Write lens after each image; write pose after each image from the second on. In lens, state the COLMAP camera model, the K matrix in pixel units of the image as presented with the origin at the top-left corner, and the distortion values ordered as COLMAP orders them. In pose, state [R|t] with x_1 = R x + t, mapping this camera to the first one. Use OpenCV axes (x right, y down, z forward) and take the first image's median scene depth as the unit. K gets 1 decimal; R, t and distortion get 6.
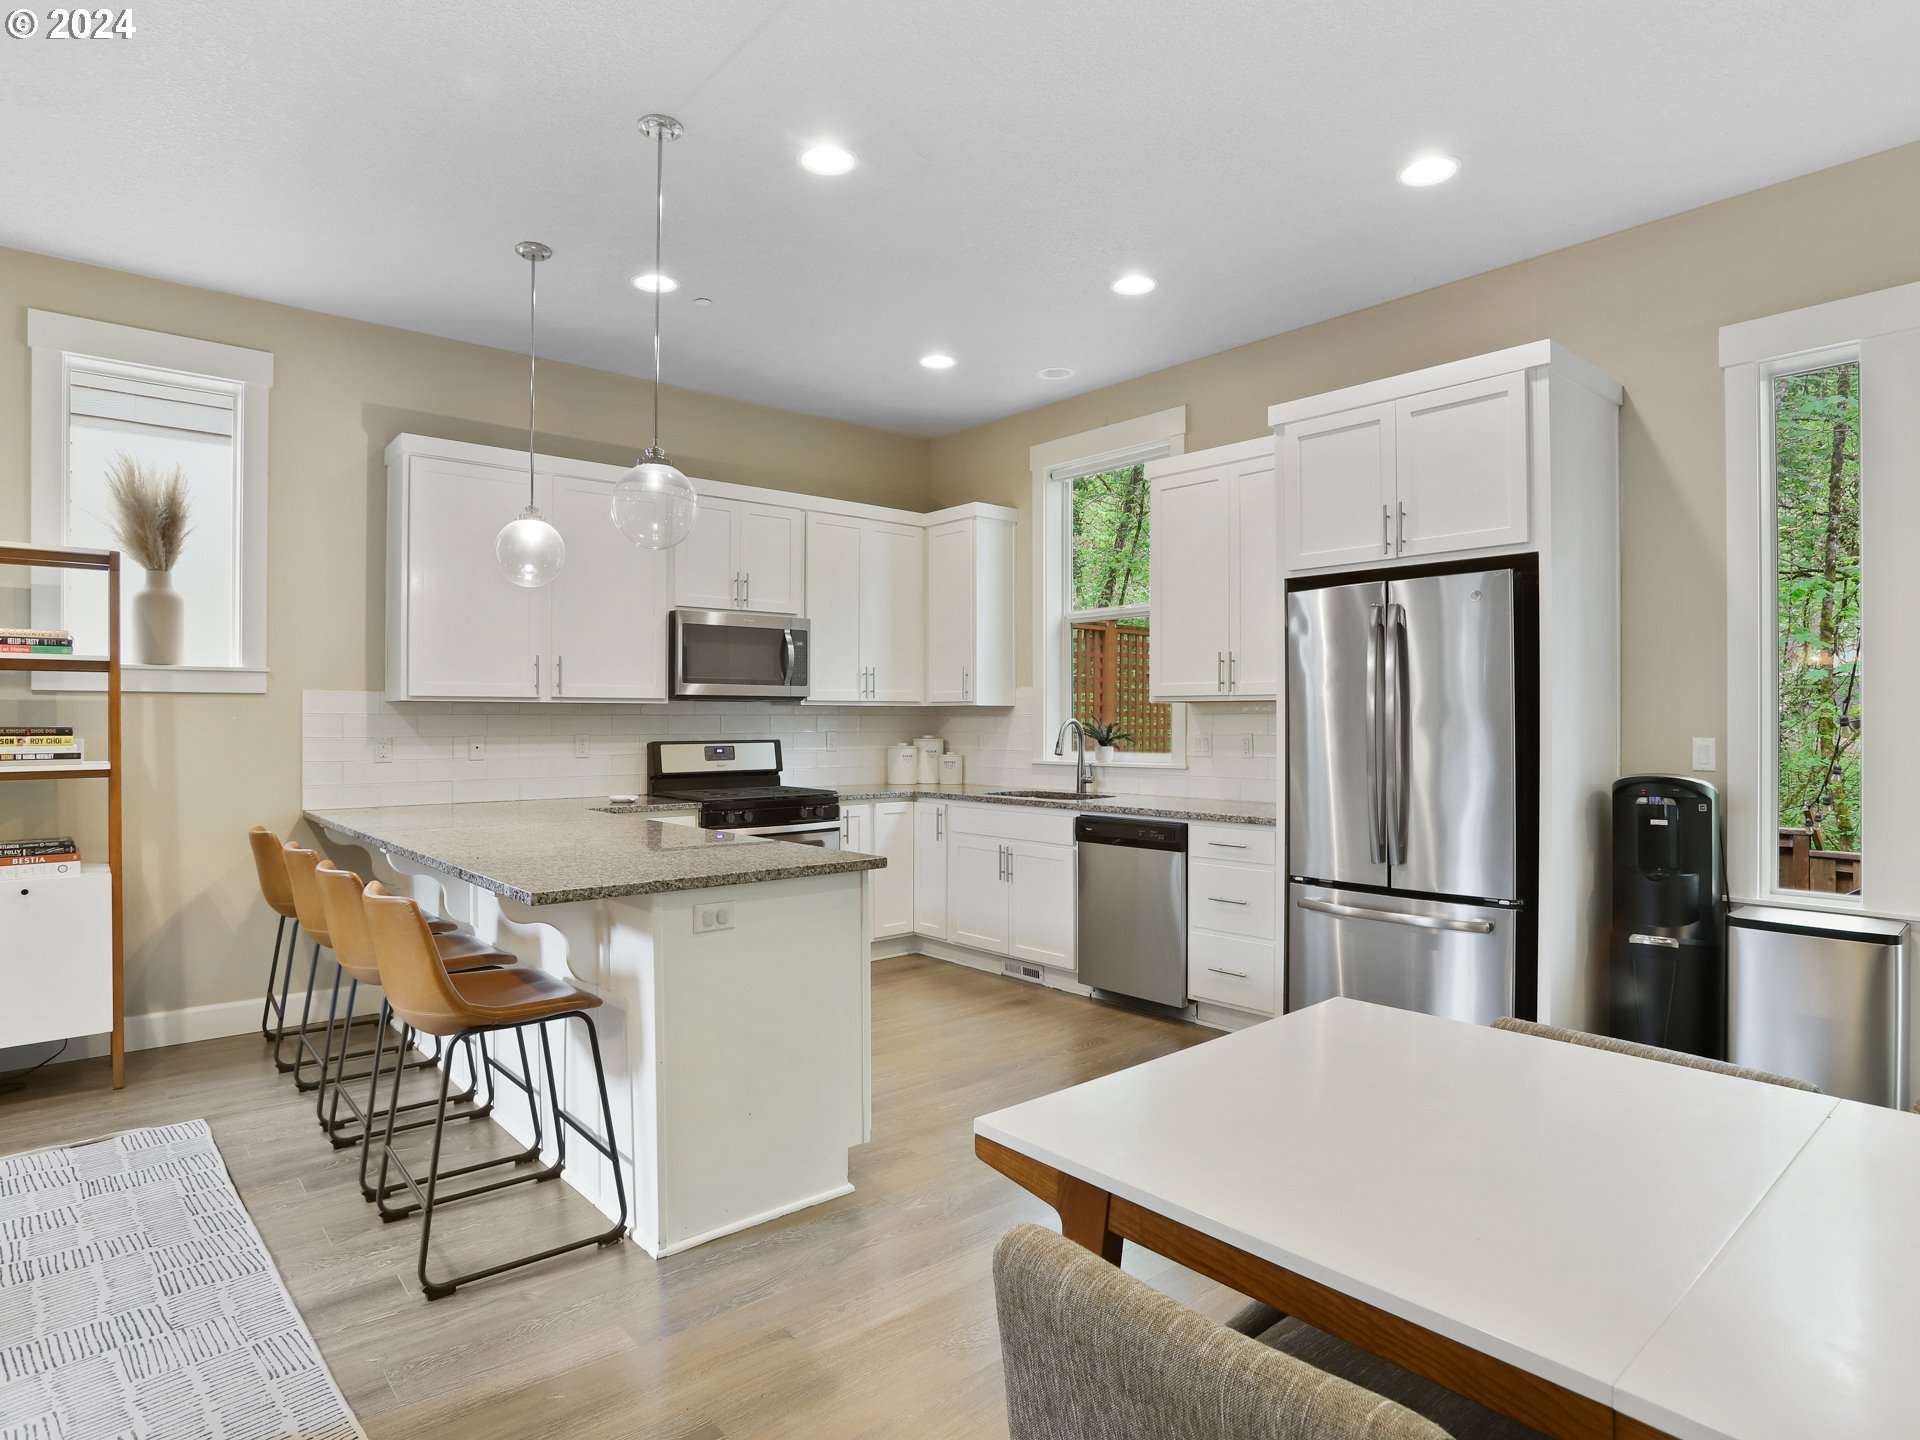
lens RADIAL K [[1020.5, 0, 982.4], [0, 1020.5, 725.9], [0, 0, 1]] dist [-0.001088, 0.000798]
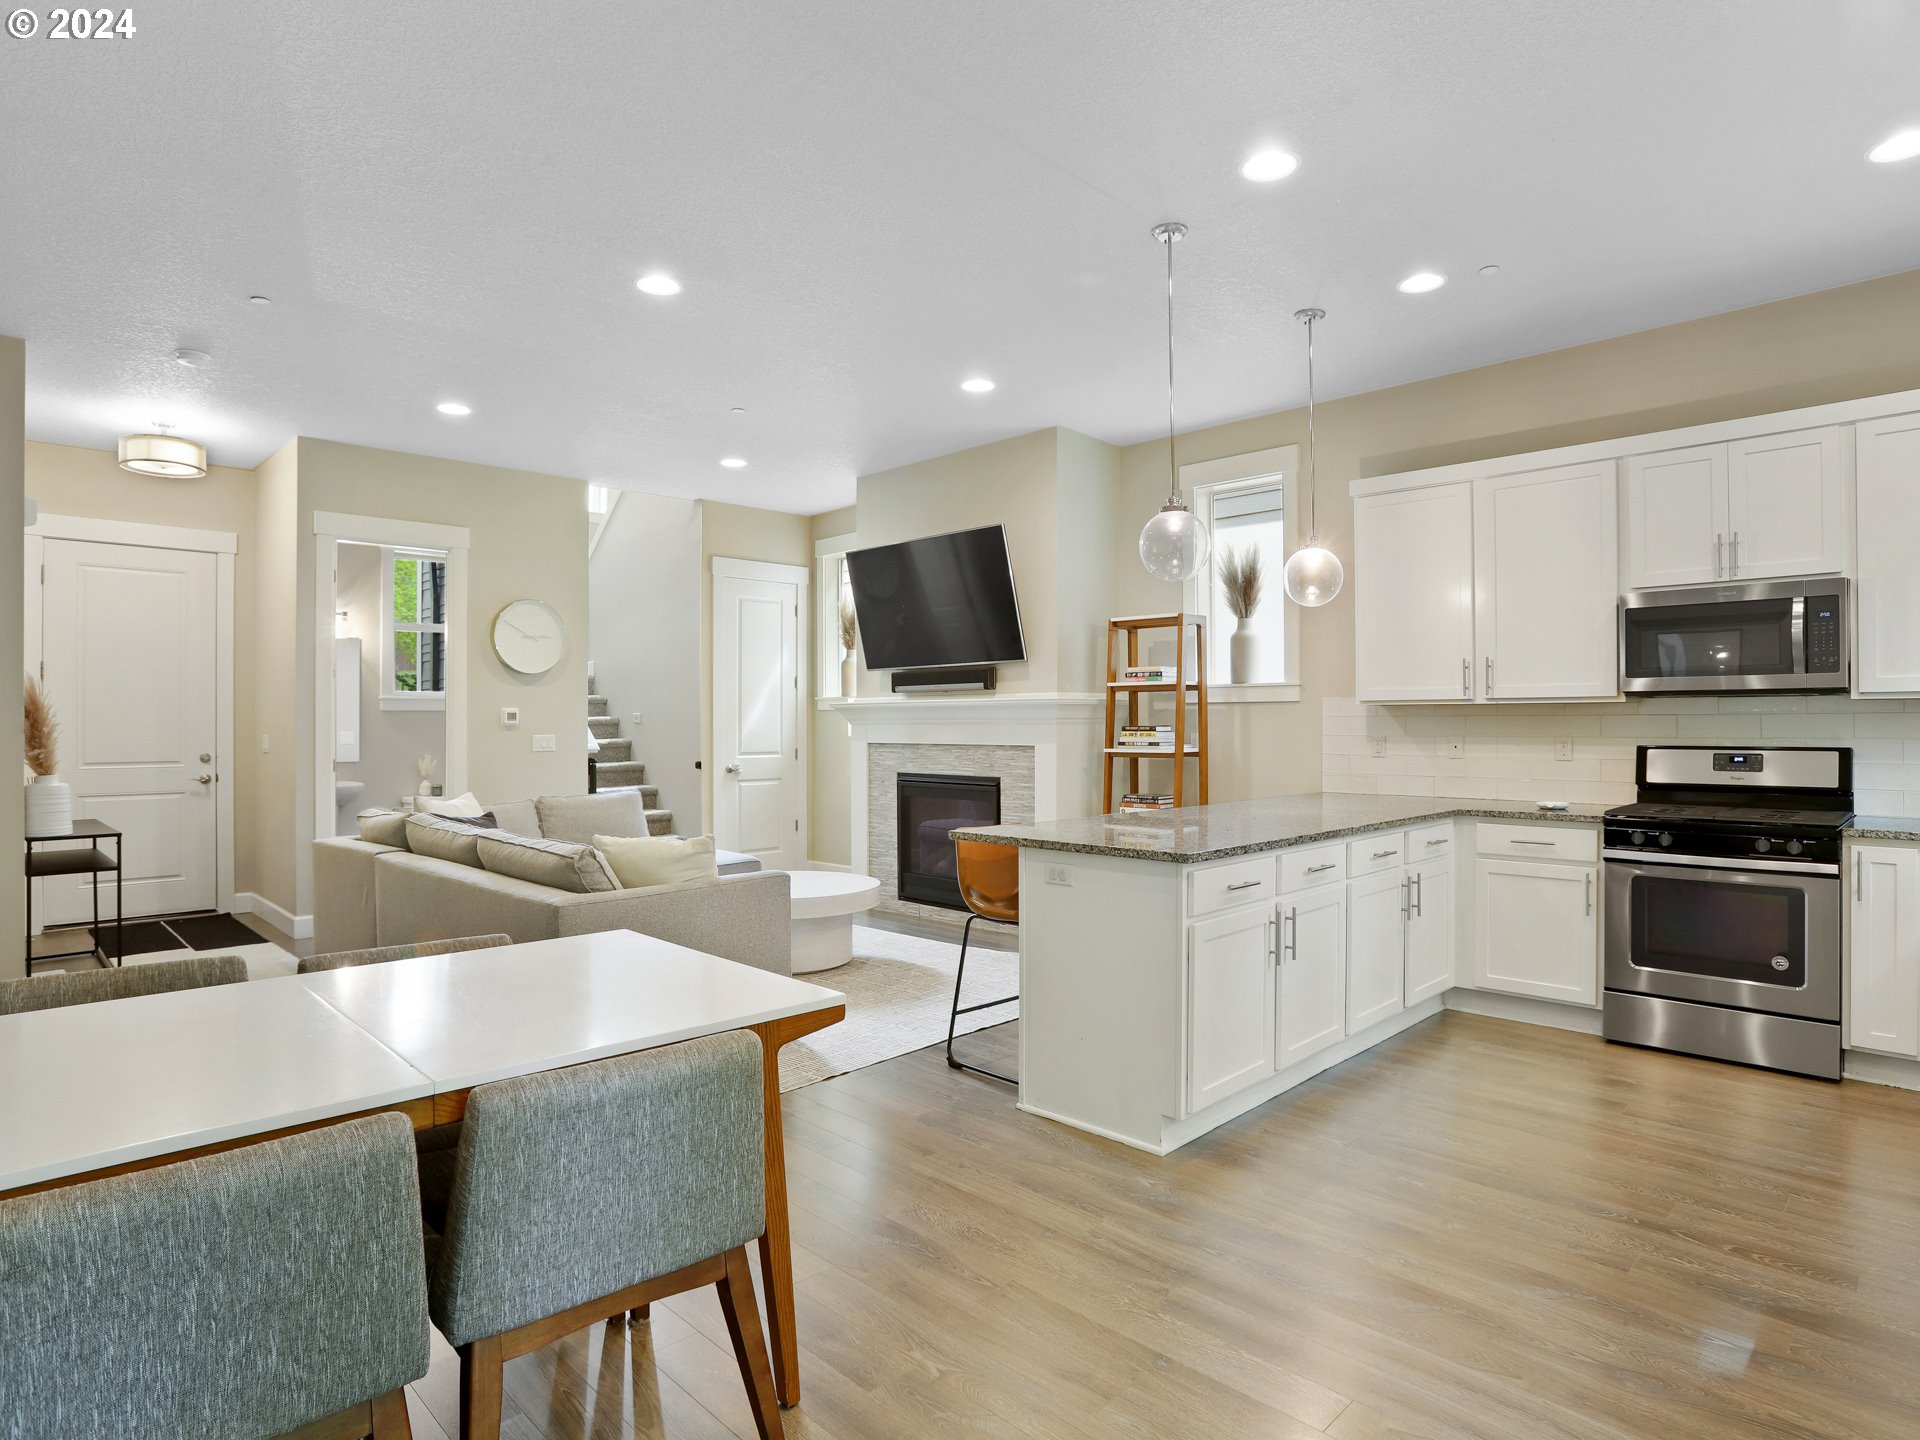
lens RADIAL K [[1116.8, 0, 1032.3], [0, 1116.8, 718.0], [0, 0, 1]] dist [-0.133775, 0.080255]
pose [[0.104284, -0.002154, -0.994545, 0.505750], [-0.002538, 0.999994, -0.002432, -0.004222], [0.994544, 0.002778, 0.104278, 0.367650]]
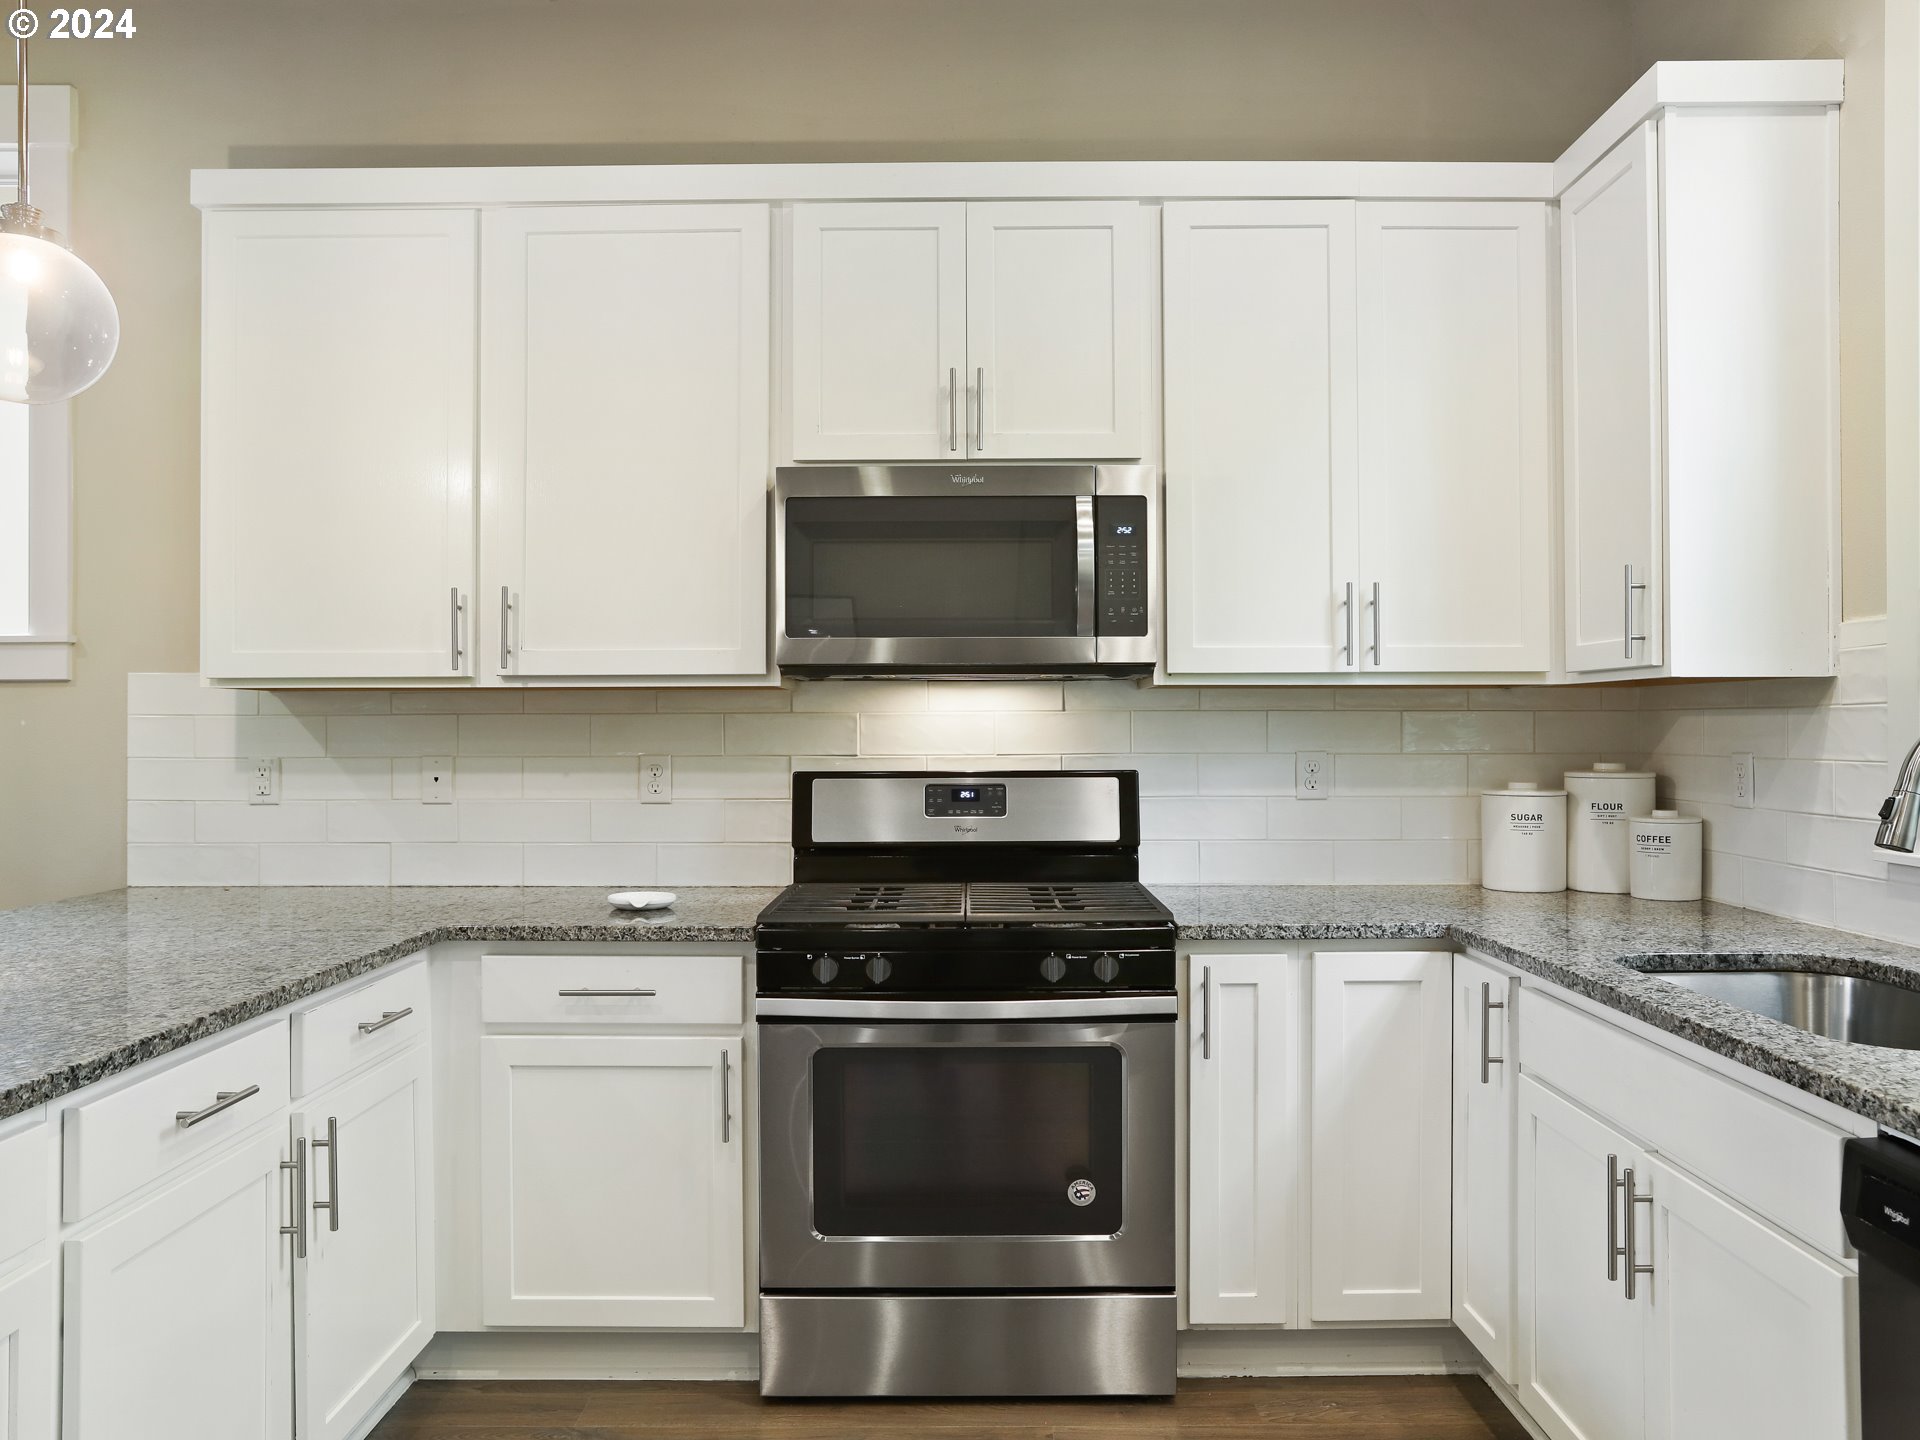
lens RADIAL K [[1387.6, 0, 960.0], [0, 1387.6, 720.0], [0, 0, 1]] dist [-0.063989, 0.083554]
pose [[0.734310, -0.005418, -0.678793, 0.138227], [-0.001251, 0.999956, -0.009334, -0.001783], [0.678813, 0.007703, 0.734271, 0.563716]]
